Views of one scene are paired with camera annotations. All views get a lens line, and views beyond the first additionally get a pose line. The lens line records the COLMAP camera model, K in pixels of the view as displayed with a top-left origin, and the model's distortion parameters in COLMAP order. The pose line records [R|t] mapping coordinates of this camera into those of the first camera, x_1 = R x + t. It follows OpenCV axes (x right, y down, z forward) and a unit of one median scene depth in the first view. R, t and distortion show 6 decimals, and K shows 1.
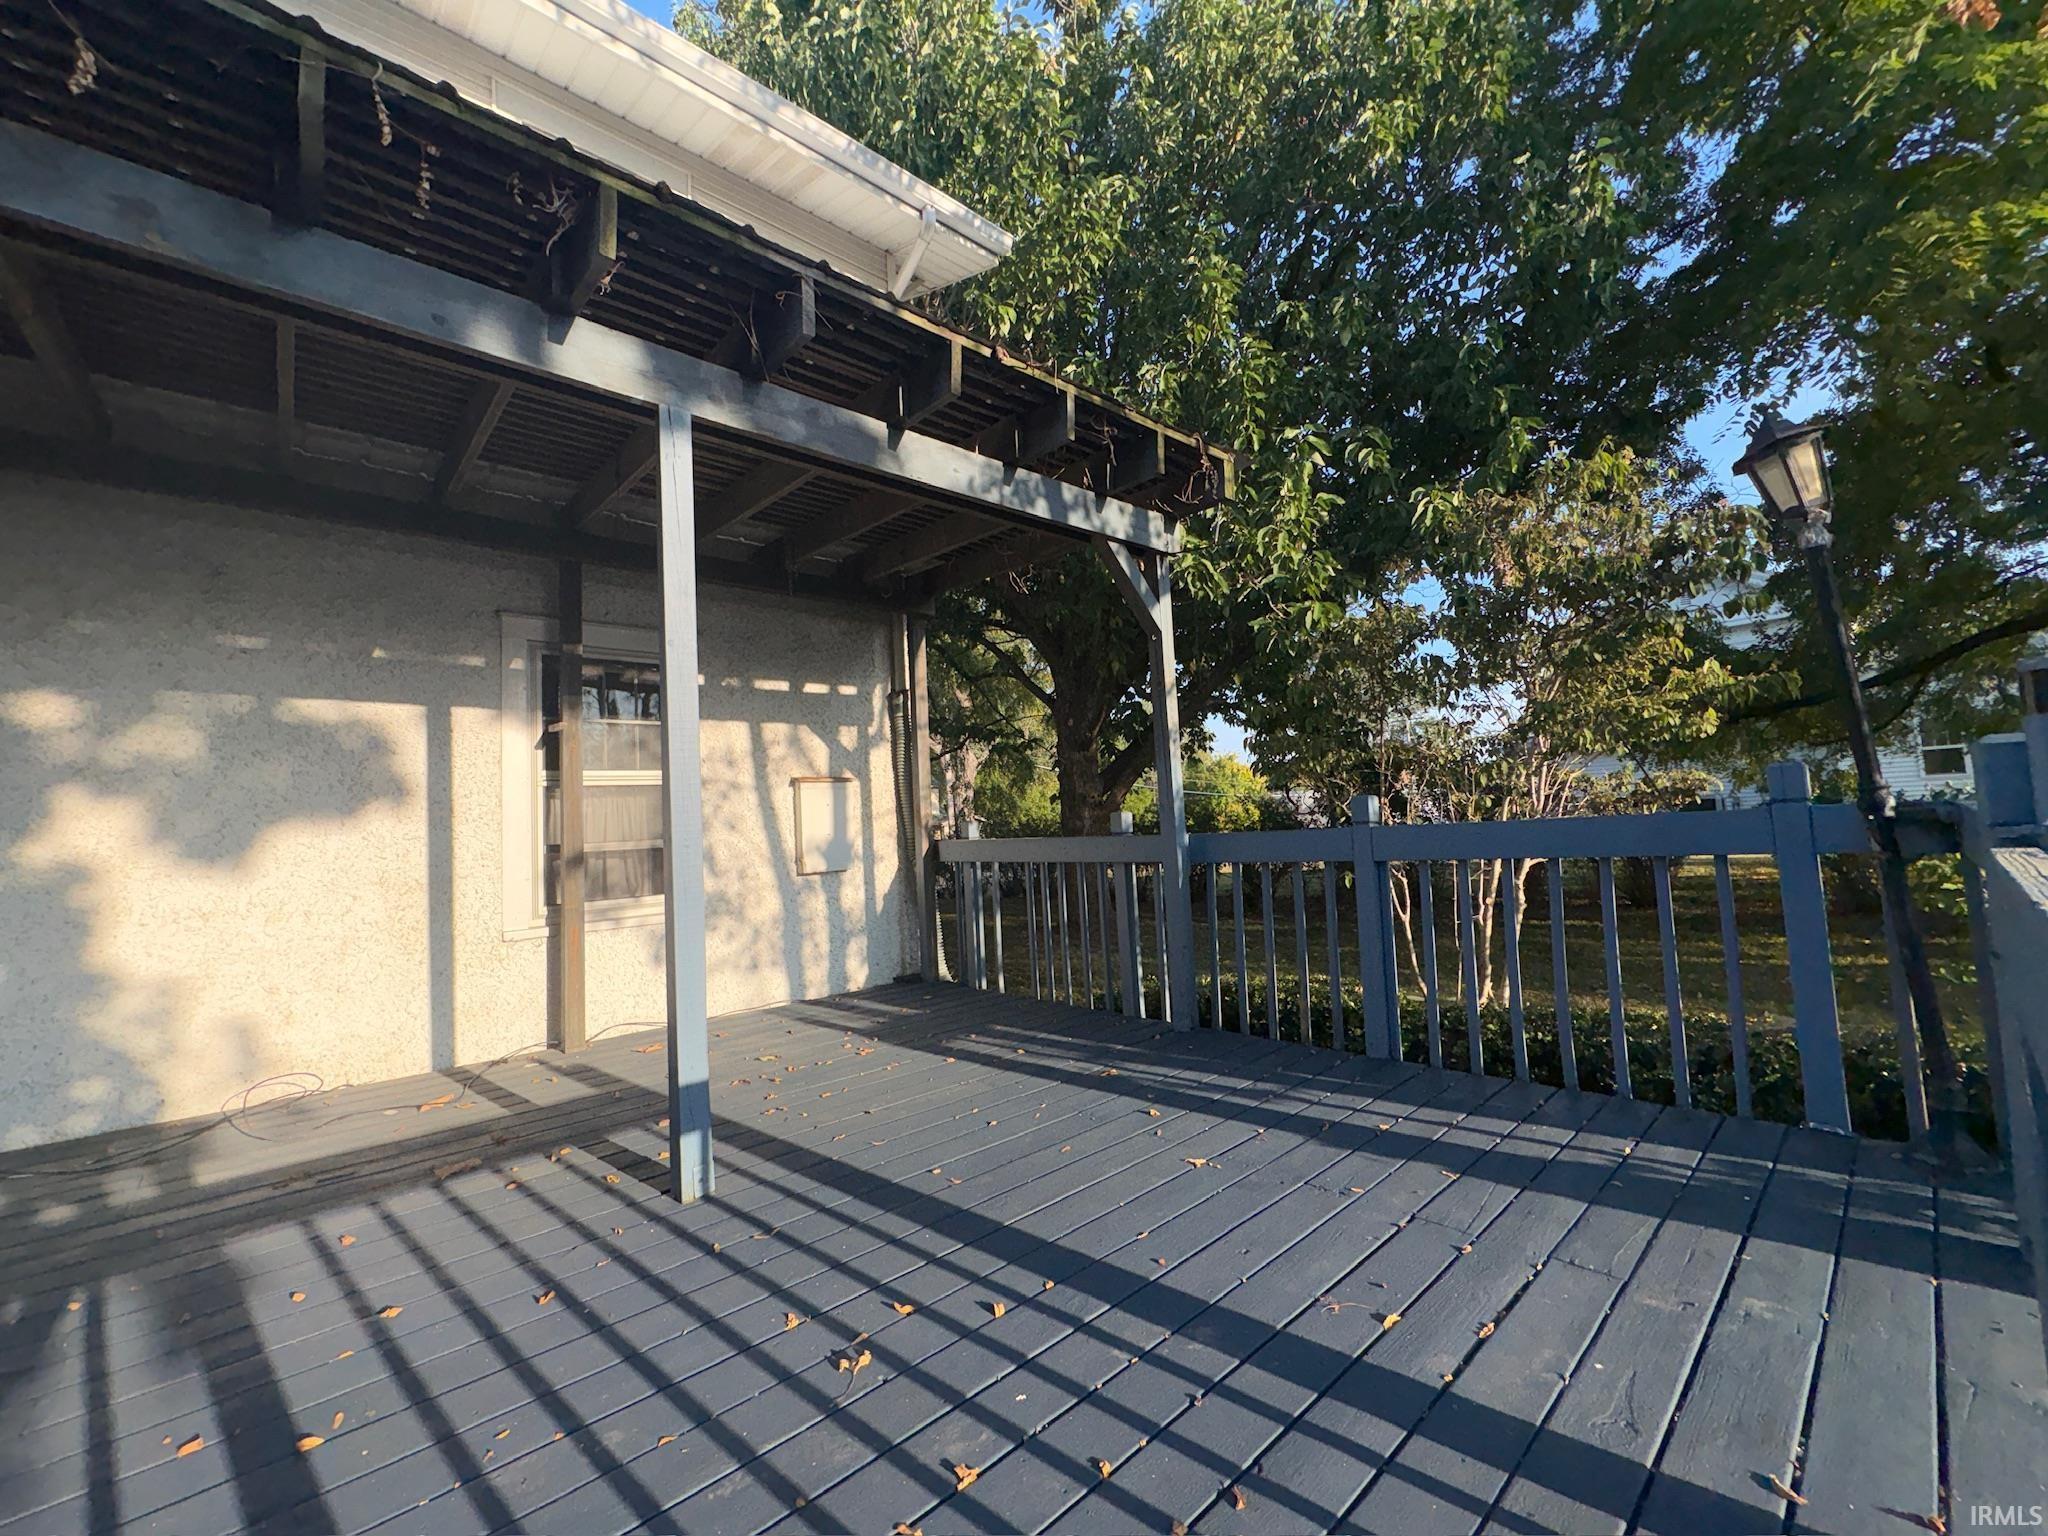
lens RADIAL K [[812.5, 0, 1024.0], [0, 812.5, 768.0], [0, 0, 1]] dist [-0.003657, -0.000411]
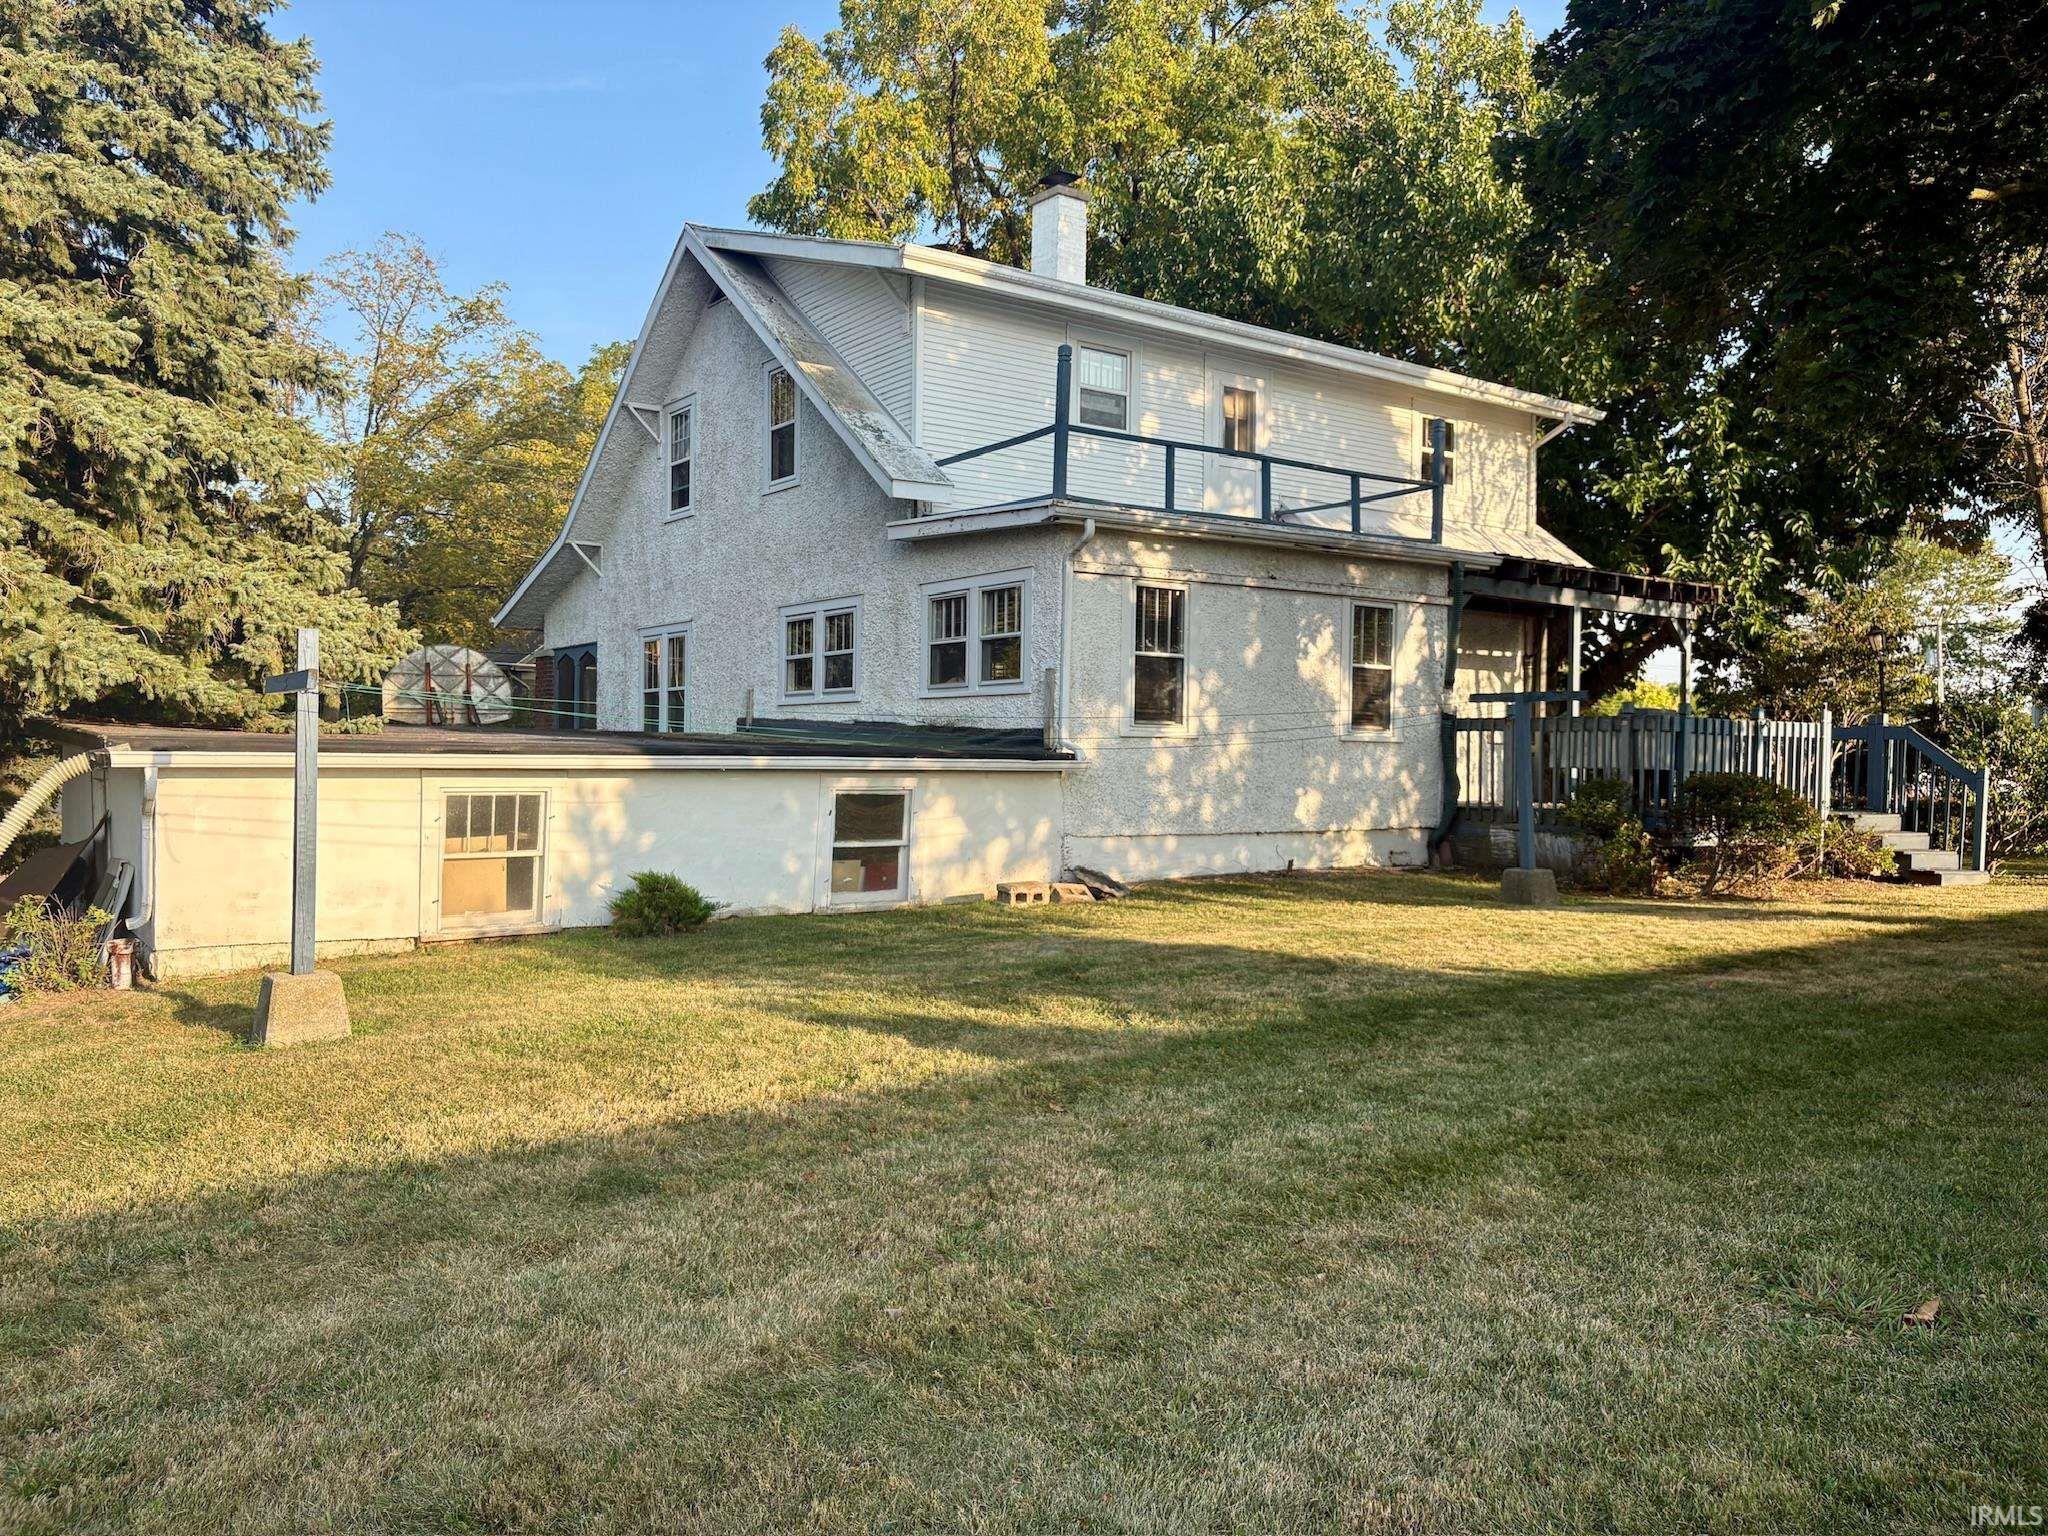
lens RADIAL K [[1535.3, 0, 1024.0], [0, 1535.3, 768.0], [0, 0, 1]] dist [0.046968, -0.054840]
pose [[0.991883, 0.068395, -0.107193, -1.387121], [-0.060449, 0.995296, 0.075708, -0.044172], [0.111867, -0.068613, 0.991352, -4.183834]]
